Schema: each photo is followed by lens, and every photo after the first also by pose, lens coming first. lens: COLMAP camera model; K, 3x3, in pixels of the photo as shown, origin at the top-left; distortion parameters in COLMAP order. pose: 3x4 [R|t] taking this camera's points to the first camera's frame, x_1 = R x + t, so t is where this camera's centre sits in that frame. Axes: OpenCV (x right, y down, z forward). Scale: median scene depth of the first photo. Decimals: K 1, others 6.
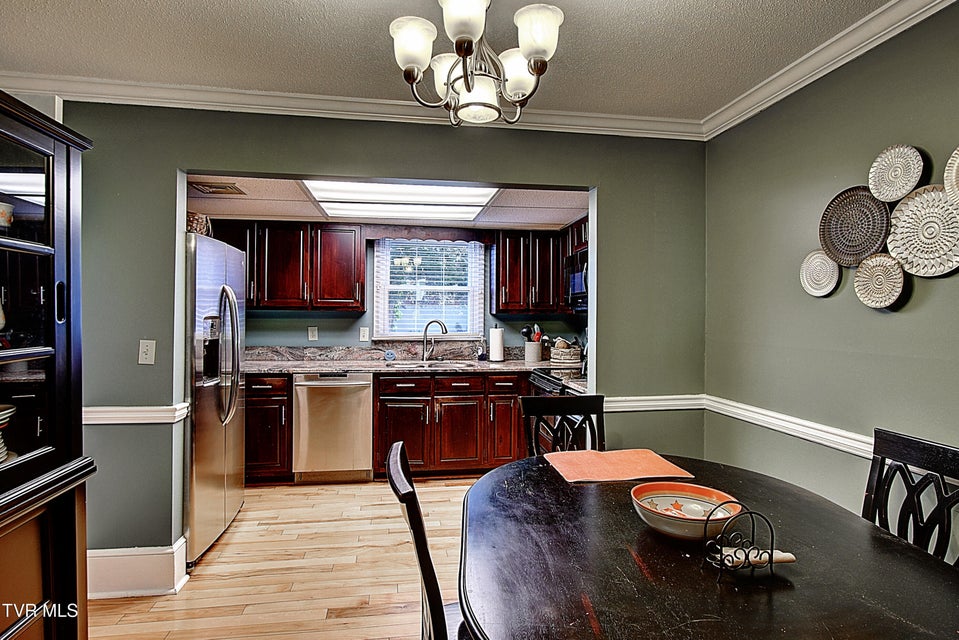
lens RADIAL K [[504.9, 0, 477.8], [0, 504.9, 310.4], [0, 0, 1]] dist [-0.019948, 0.001672]
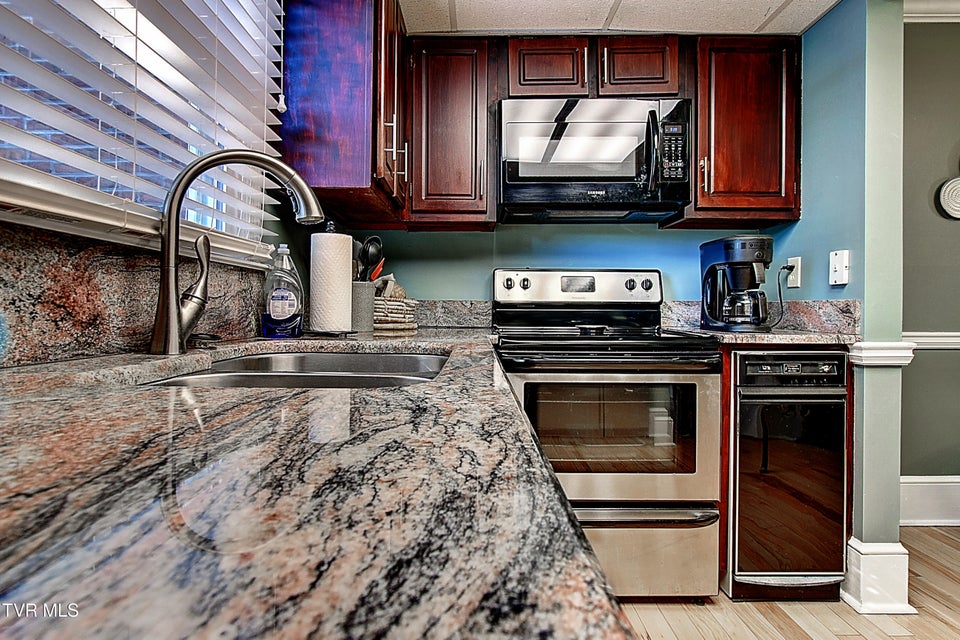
lens RADIAL K [[505.4, 0, 478.3], [0, 505.4, 310.4], [0, 0, 1]] dist [-0.019948, 0.001672]
pose [[0.174391, -0.004850, 0.984665, -0.303031], [-0.002728, 0.999982, 0.005409, 0.092333], [-0.984673, -0.003630, 0.174374, 0.962246]]
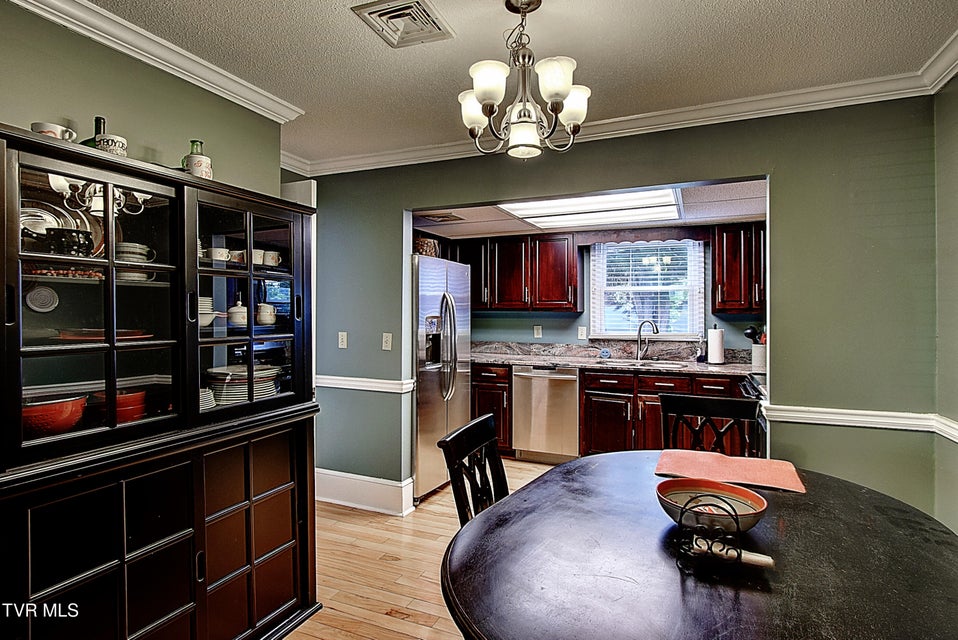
lens RADIAL K [[504.4, 0, 477.3], [0, 504.4, 310.4], [0, 0, 1]] dist [-0.019948, 0.001672]
pose [[0.839684, -0.008472, -0.543010, 0.195633], [0.007755, 0.999963, -0.003609, 0.001031], [0.543020, -0.001180, 0.839719, -0.035089]]
